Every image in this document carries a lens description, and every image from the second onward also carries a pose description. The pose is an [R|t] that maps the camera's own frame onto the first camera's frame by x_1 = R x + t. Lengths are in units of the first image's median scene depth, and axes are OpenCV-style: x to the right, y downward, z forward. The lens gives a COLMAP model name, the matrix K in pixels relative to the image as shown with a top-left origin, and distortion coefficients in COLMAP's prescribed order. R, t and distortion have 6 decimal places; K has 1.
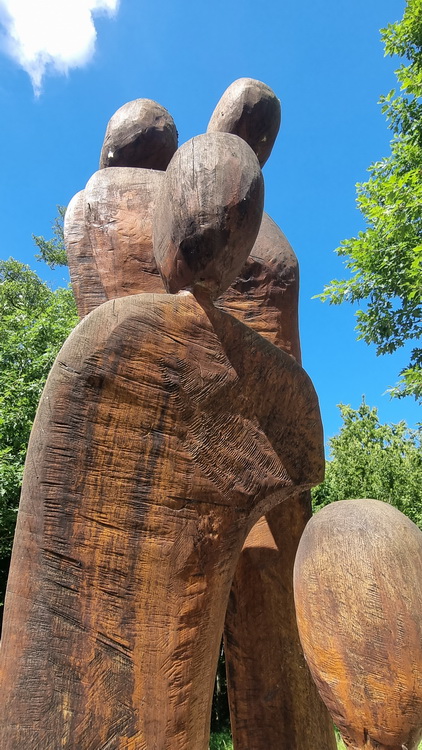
lens RADIAL K [[445.7, 0, 211.0], [0, 445.7, 375.0], [0, 0, 1]] dist [0.014998, -0.001569]
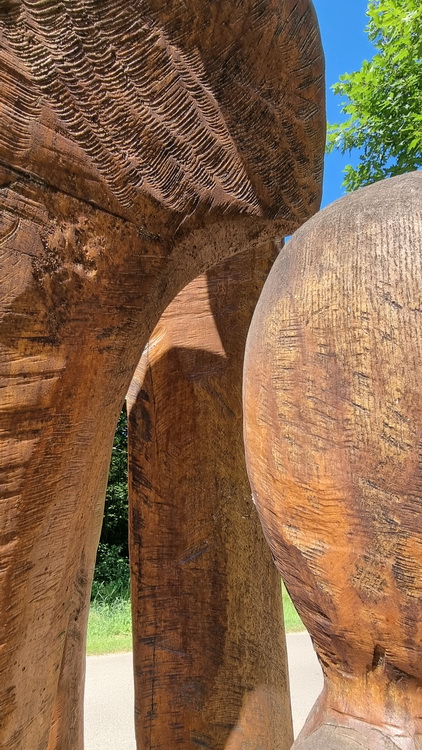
lens RADIAL K [[445.7, 0, 211.0], [0, 445.7, 375.0], [0, 0, 1]] dist [0.014998, -0.001569]
pose [[0.995465, 0.051075, 0.080258, 0.097897], [-0.070411, 0.962887, 0.260560, 0.311671], [-0.063972, -0.265030, 0.962116, 0.474263]]
